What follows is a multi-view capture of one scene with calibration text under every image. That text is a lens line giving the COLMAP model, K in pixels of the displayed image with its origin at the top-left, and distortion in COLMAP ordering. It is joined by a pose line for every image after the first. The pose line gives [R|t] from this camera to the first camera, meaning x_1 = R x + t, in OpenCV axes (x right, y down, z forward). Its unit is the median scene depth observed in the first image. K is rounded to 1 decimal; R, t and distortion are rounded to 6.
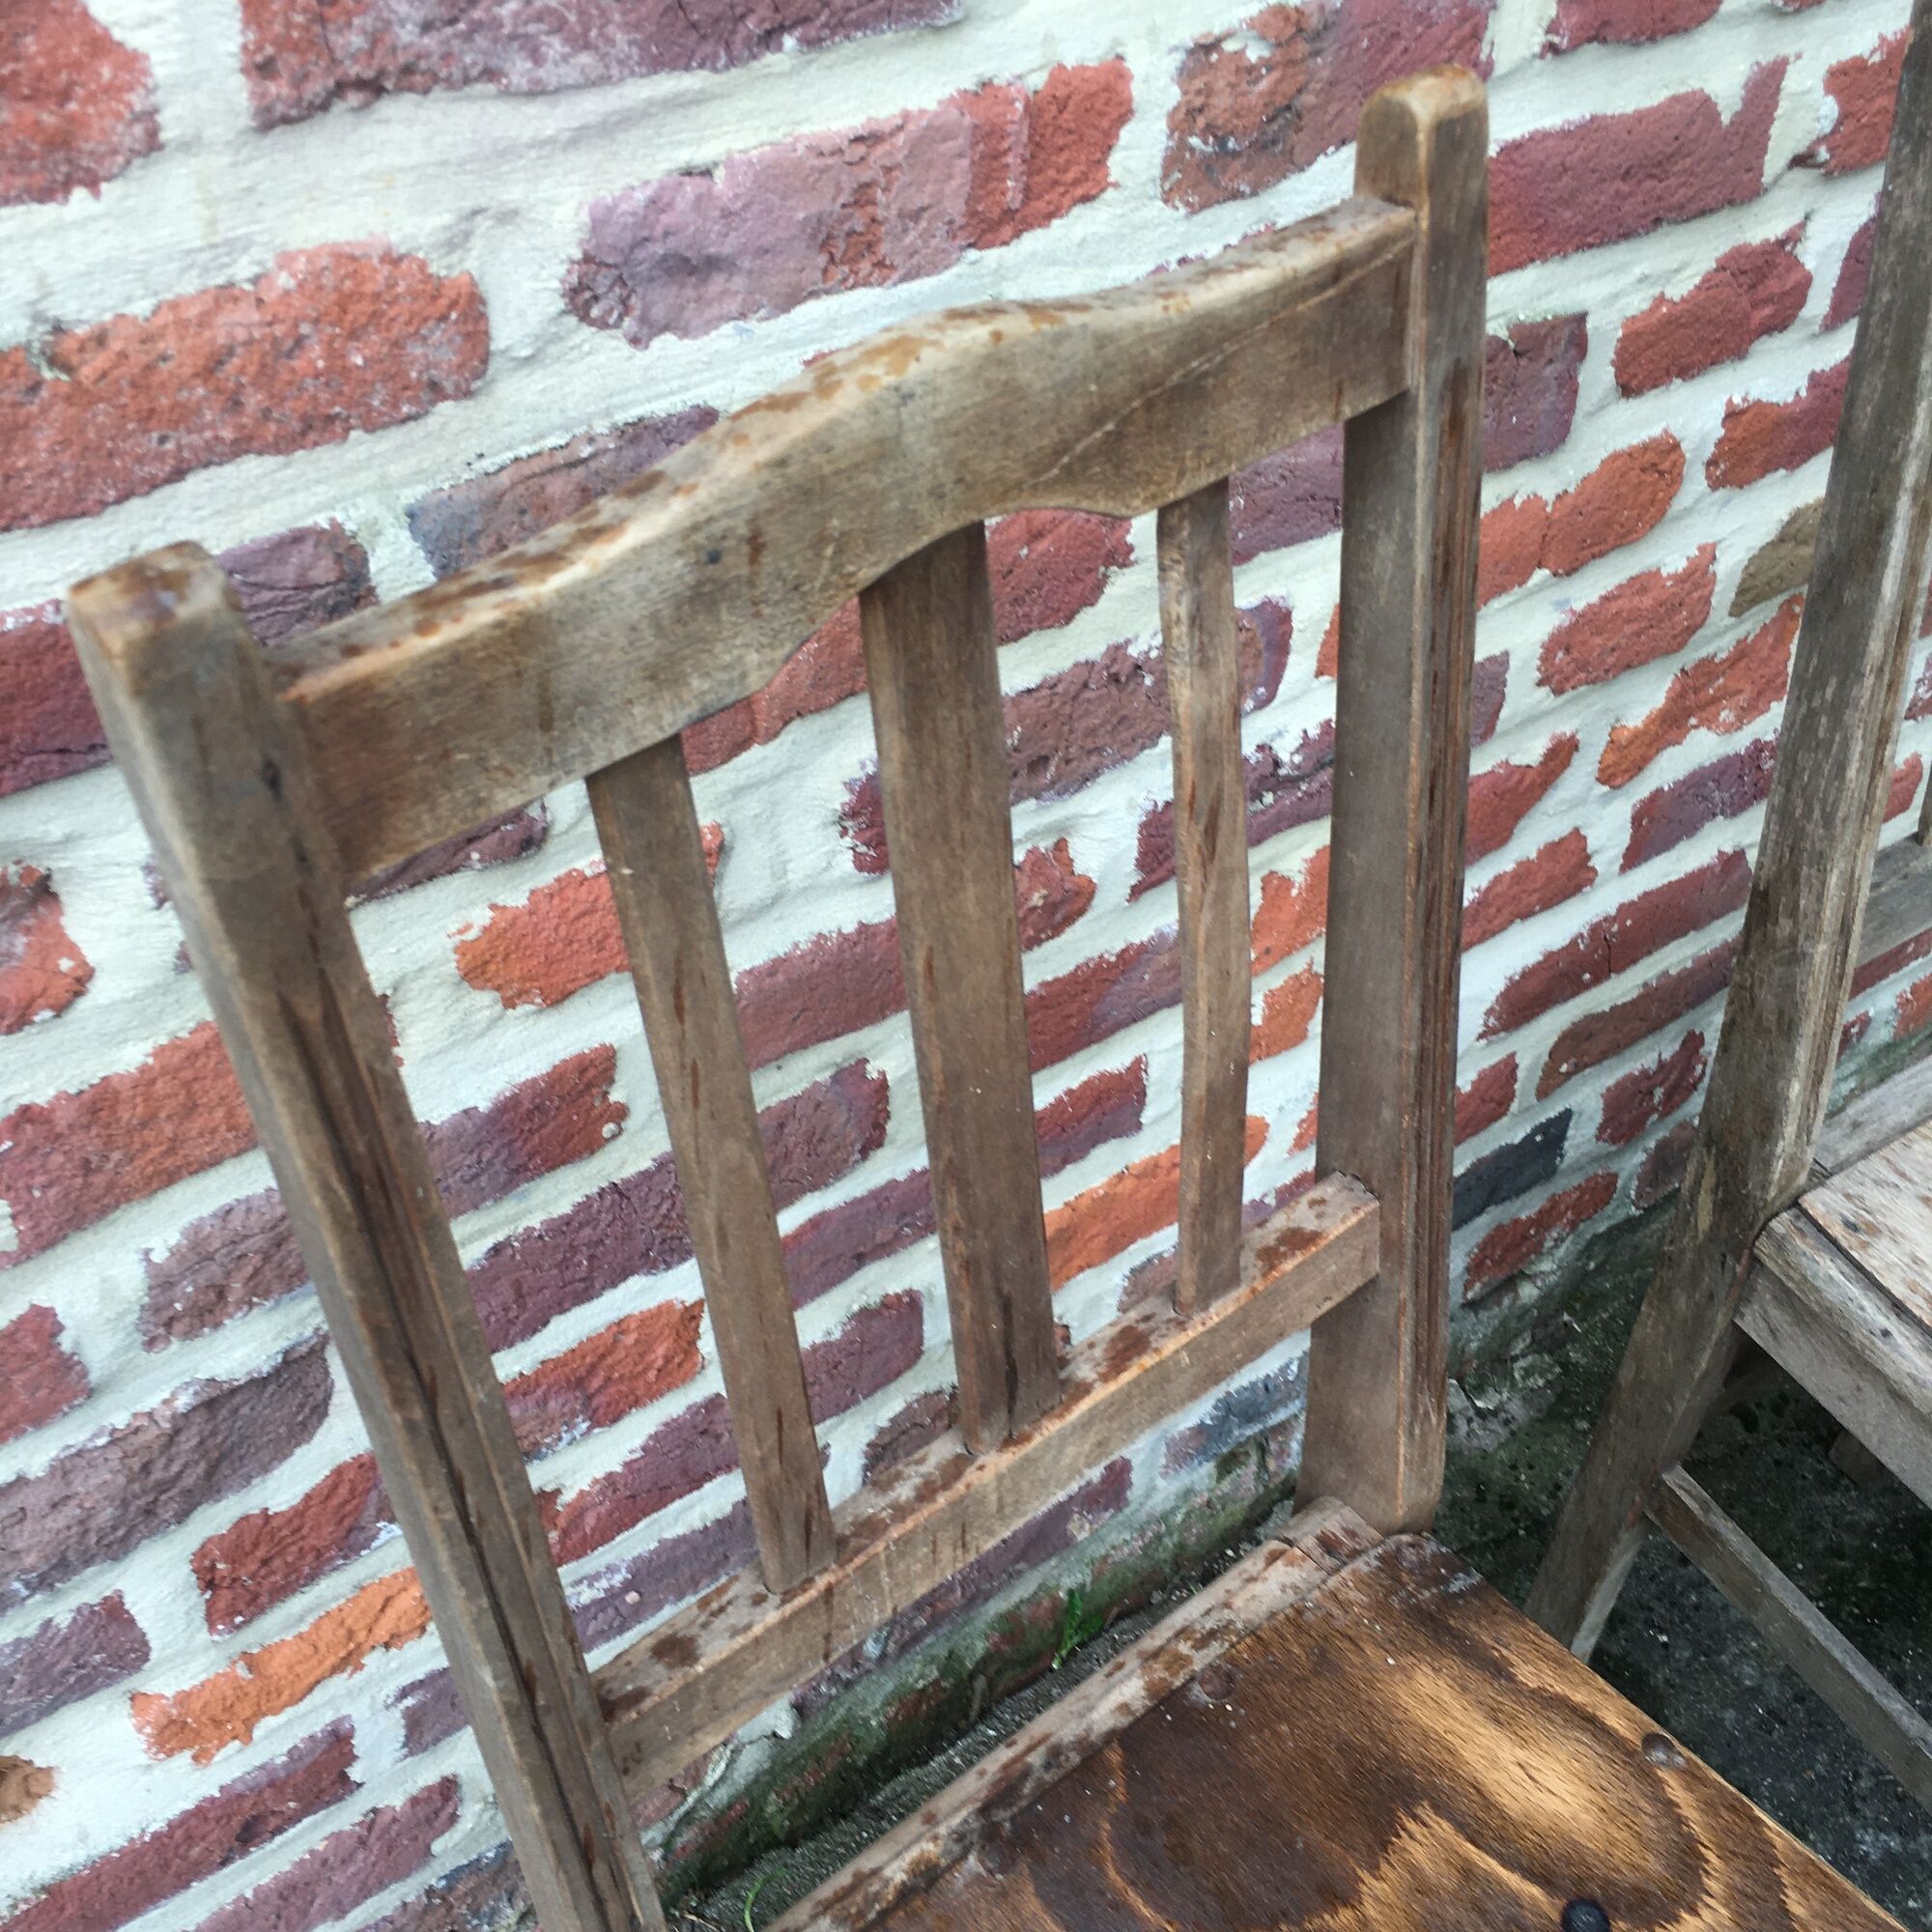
lens RADIAL K [[2193.6, 0, 953.5], [0, 2193.6, 958.3], [0, 0, 1]] dist [0.041554, 0.000000]
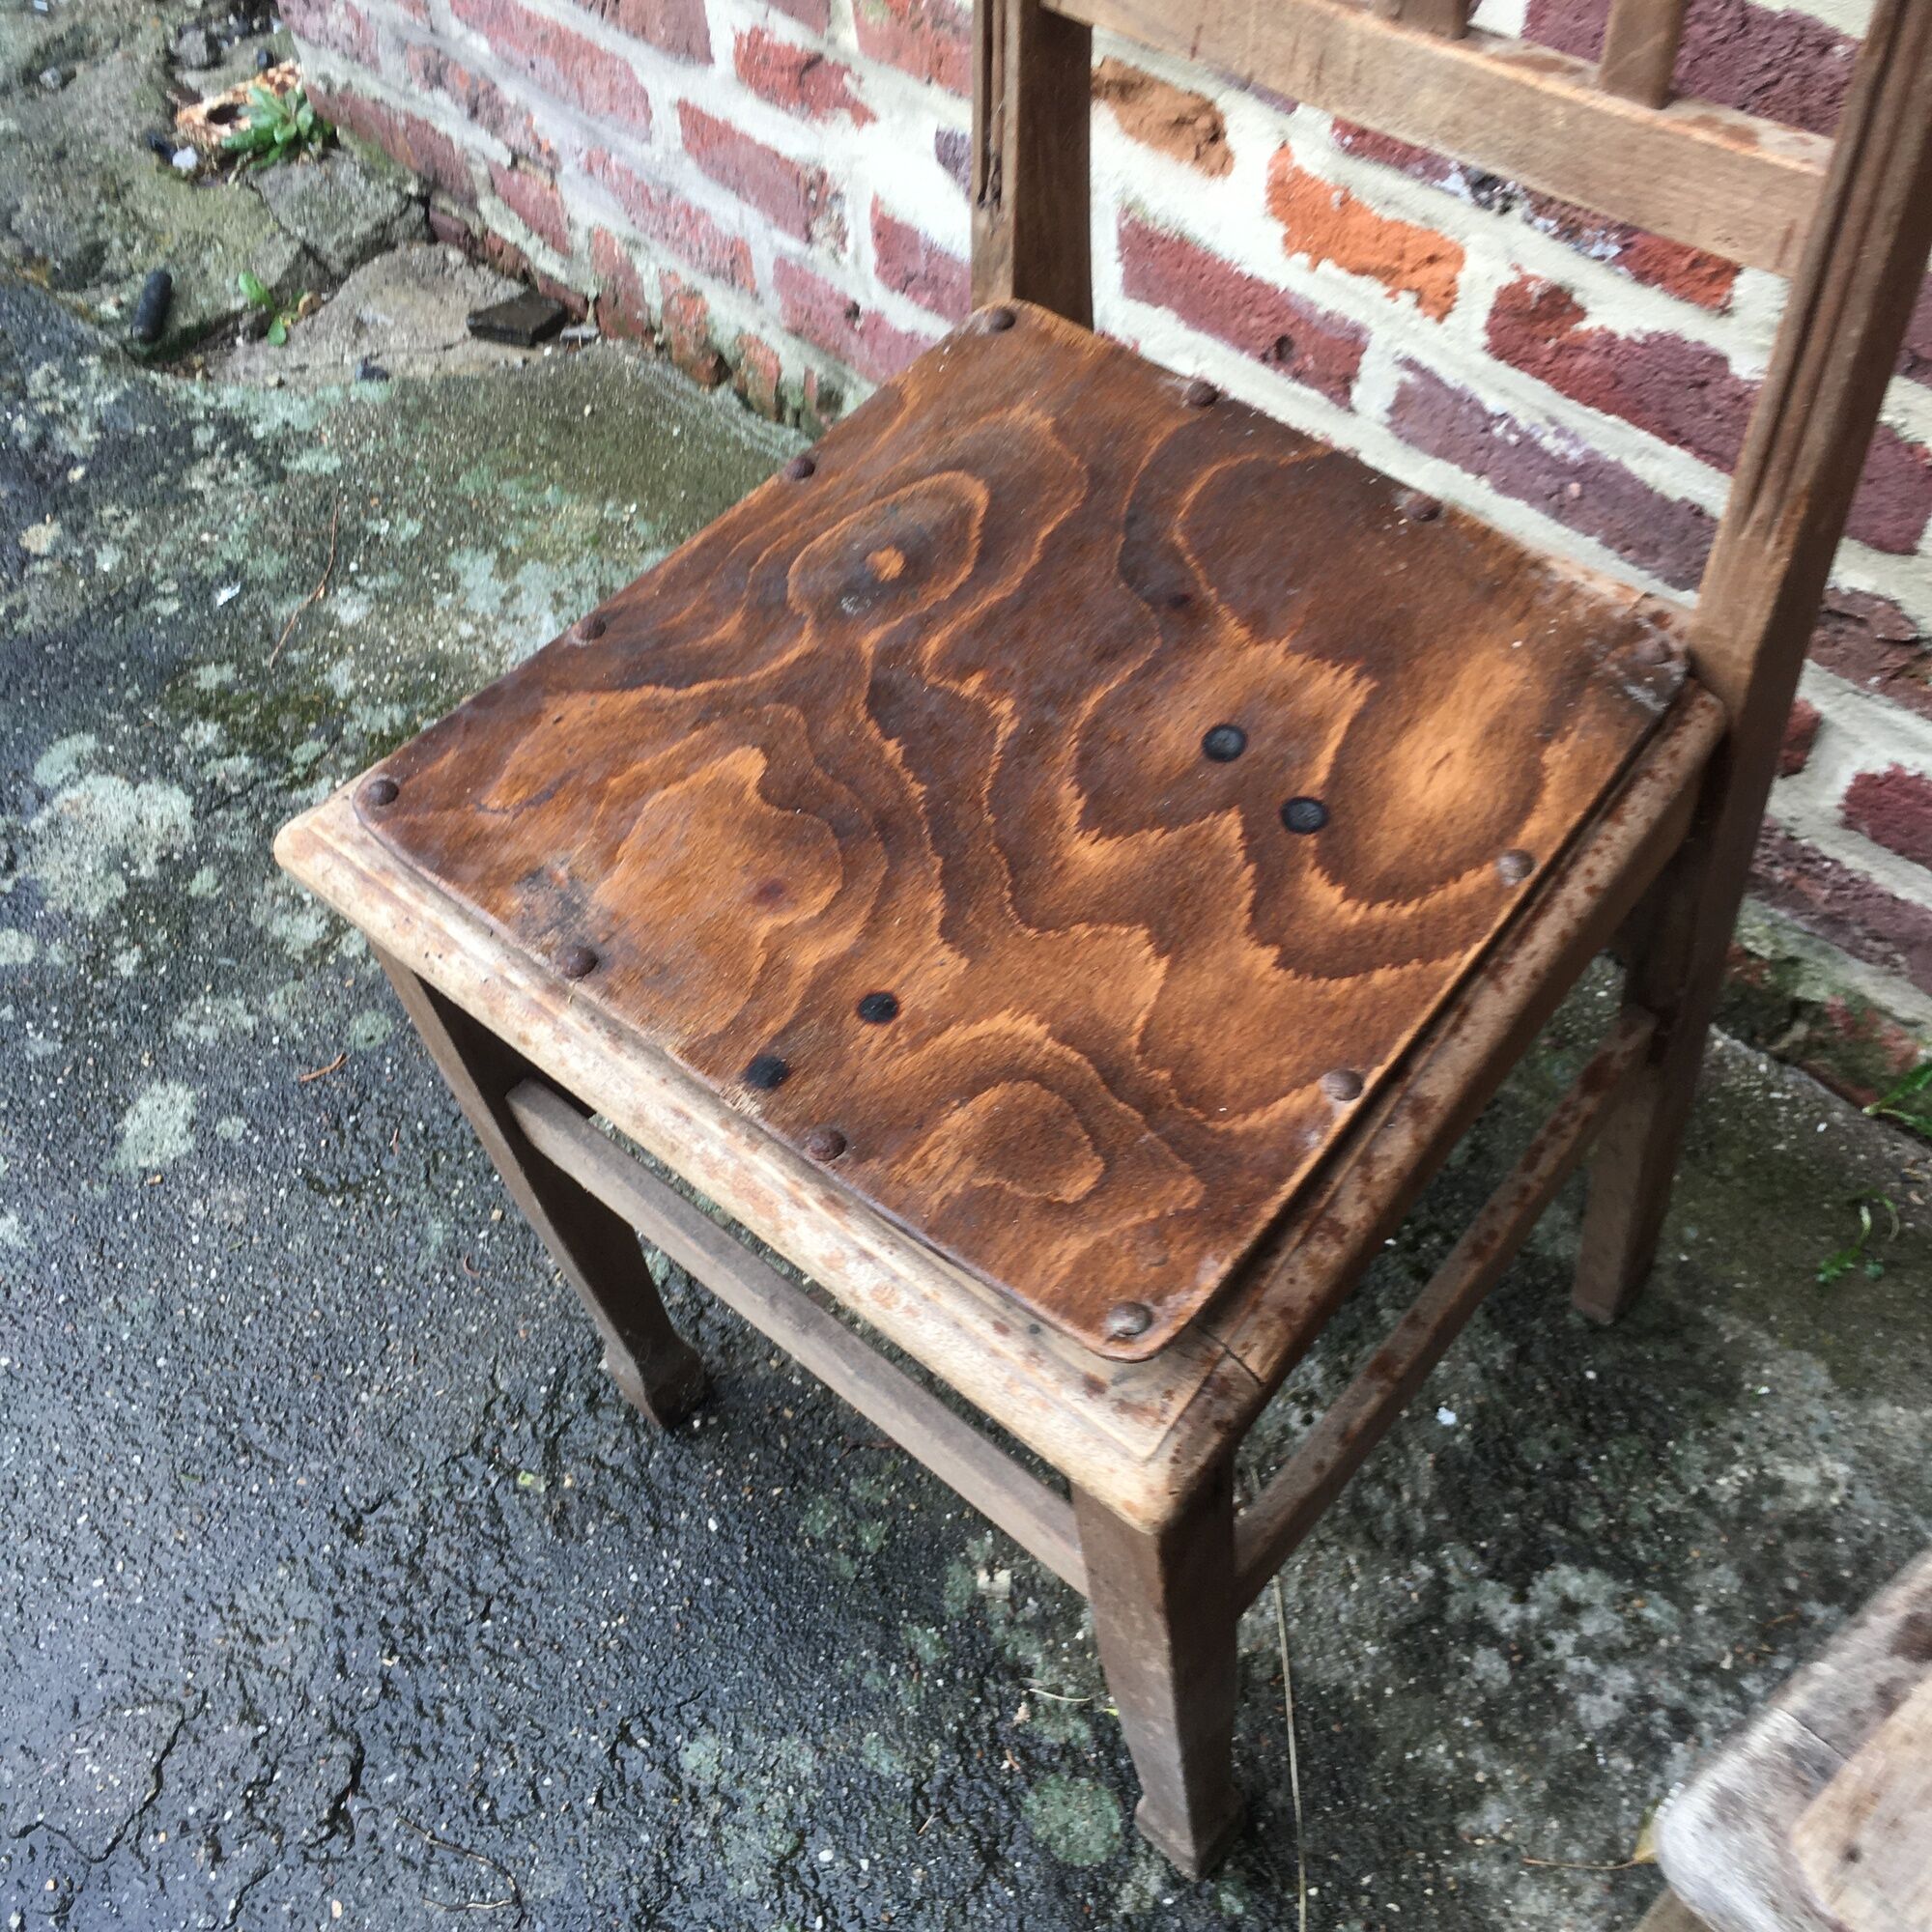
lens RADIAL K [[2193.6, 0, 943.0], [0, 2193.6, 953.1], [0, 0, 1]] dist [0.041554, 0.000000]
pose [[0.159317, 0.767425, -0.621028, 0.658269], [-0.601956, 0.574109, 0.555021, 0.008042], [0.782475, 0.285408, 0.553421, 0.231049]]
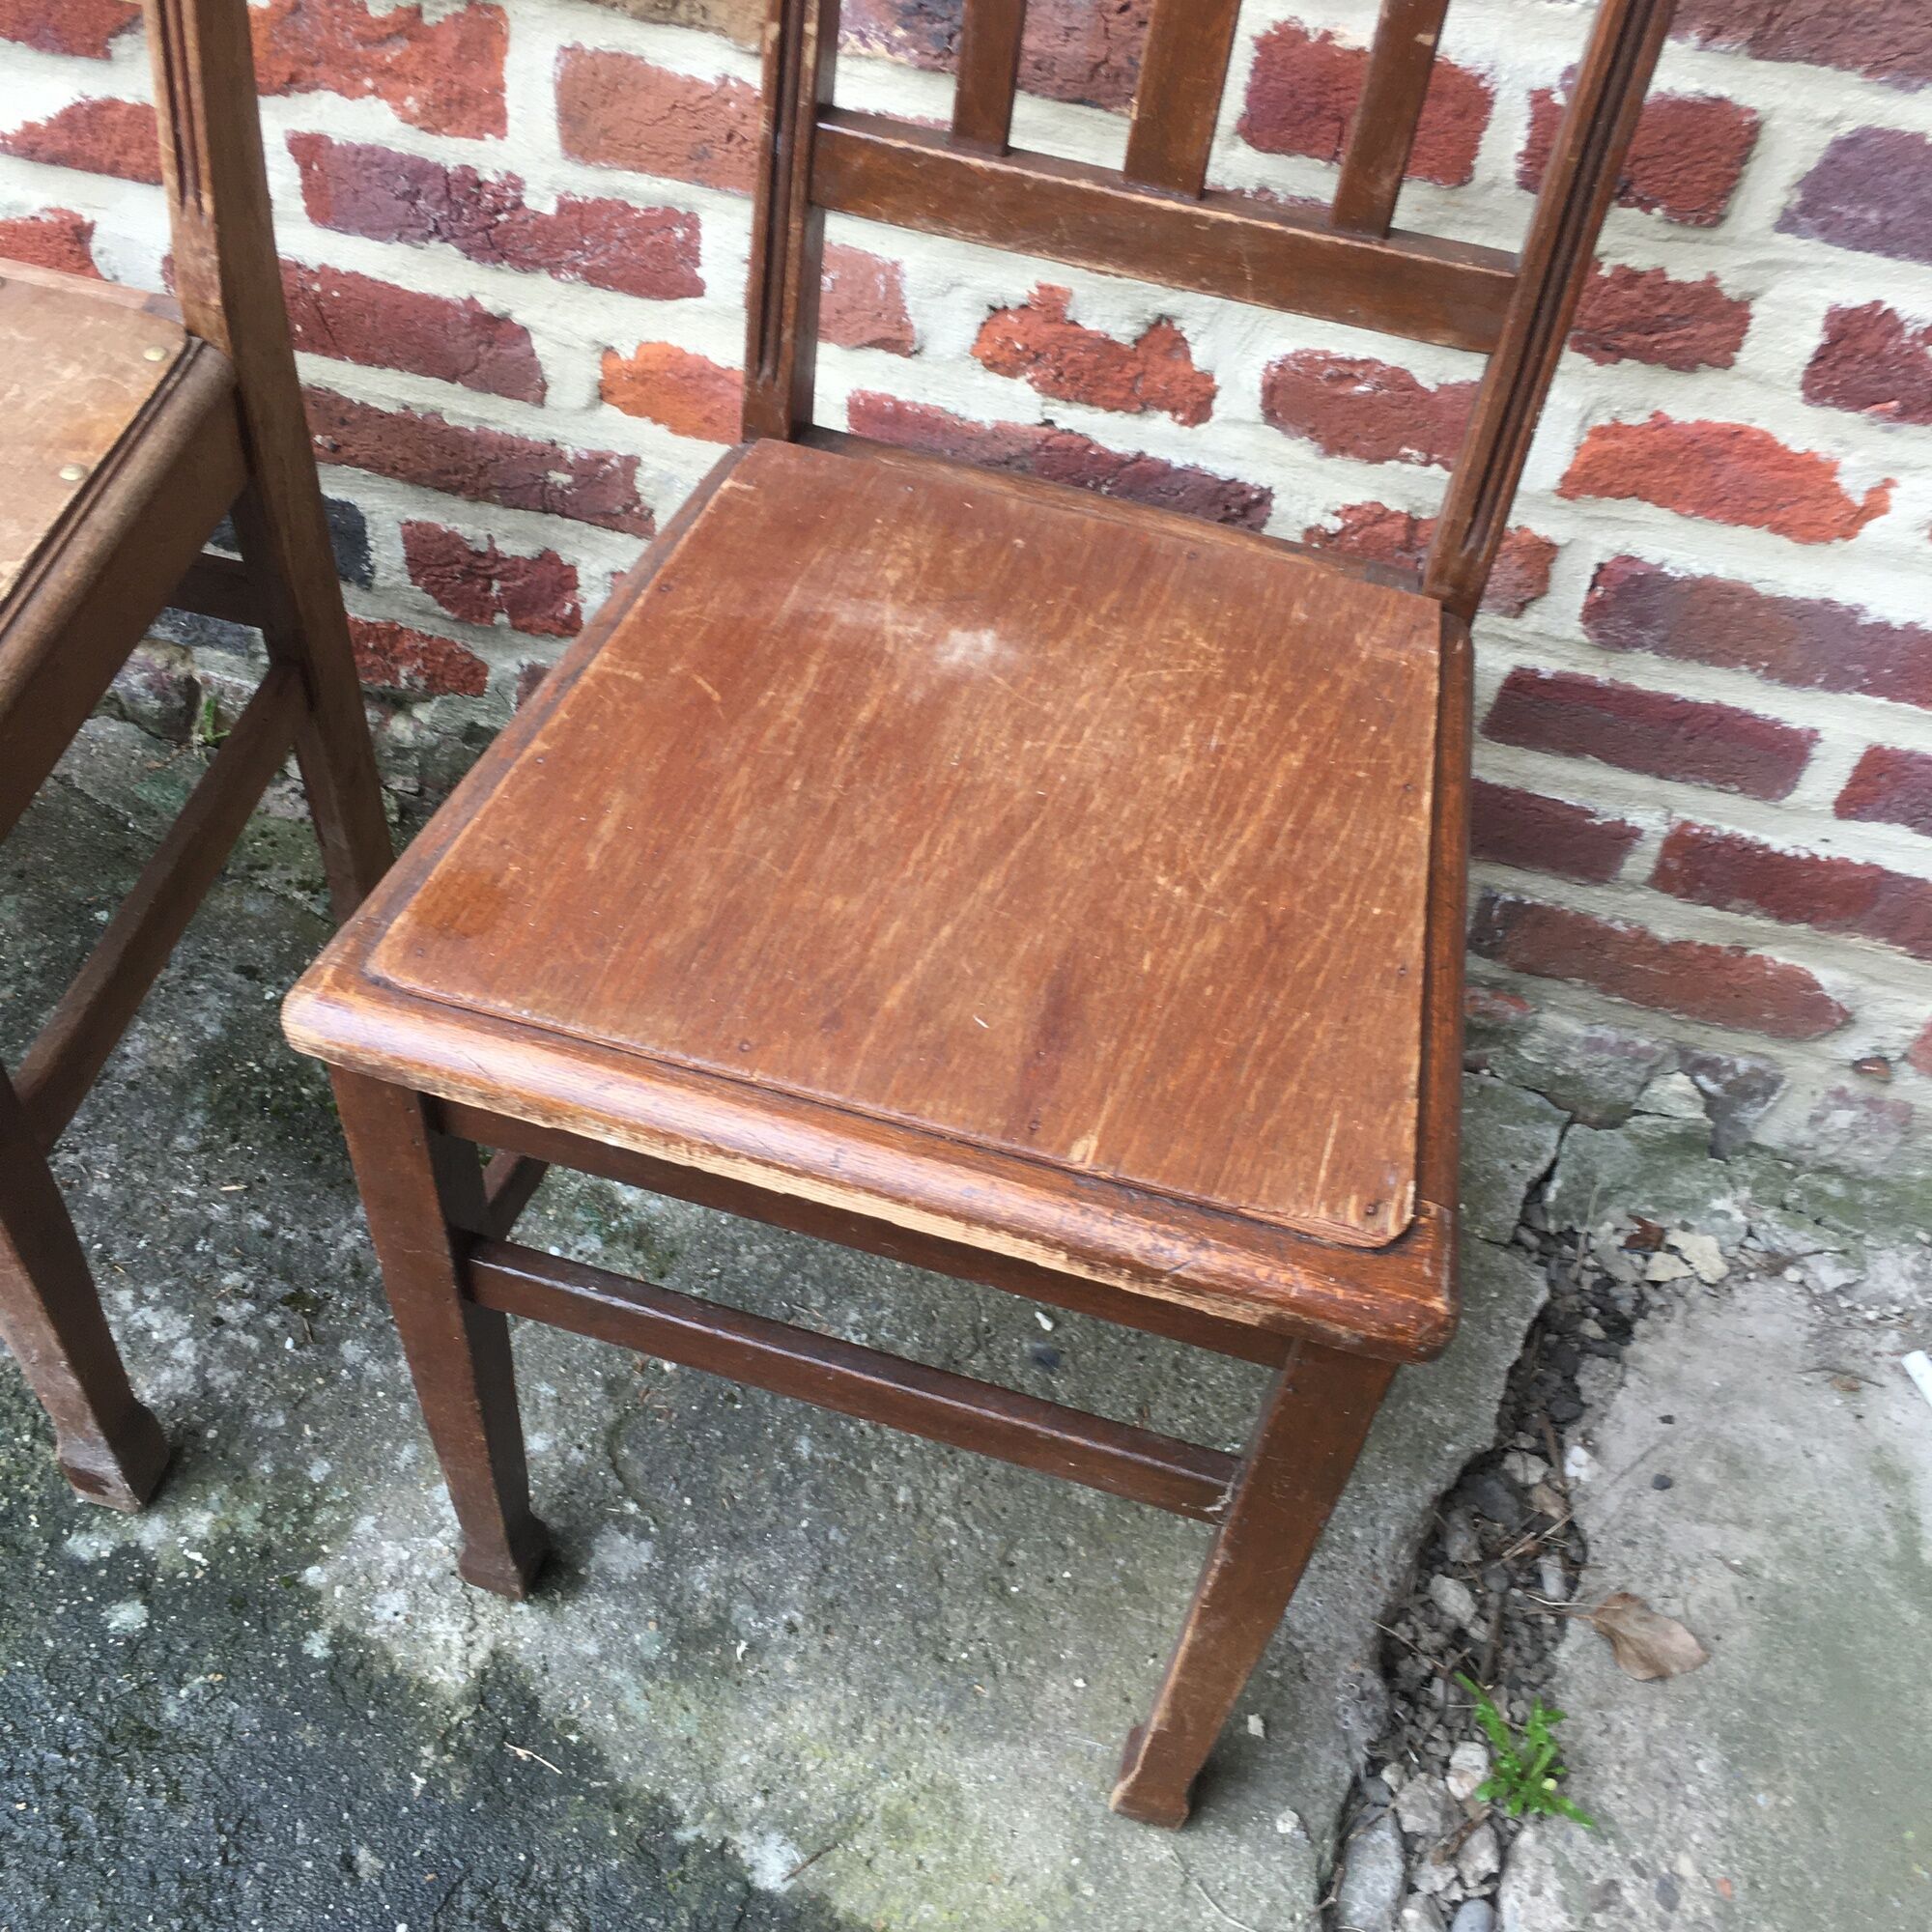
lens RADIAL K [[2193.6, 0, 964.6], [0, 2193.6, 953.5], [0, 0, 1]] dist [0.041554, 0.000000]
pose [[0.629013, 0.599477, -0.494944, 1.403934], [-0.556927, 0.791691, 0.251112, -0.227369], [0.542378, 0.117695, 0.831850, 0.472131]]
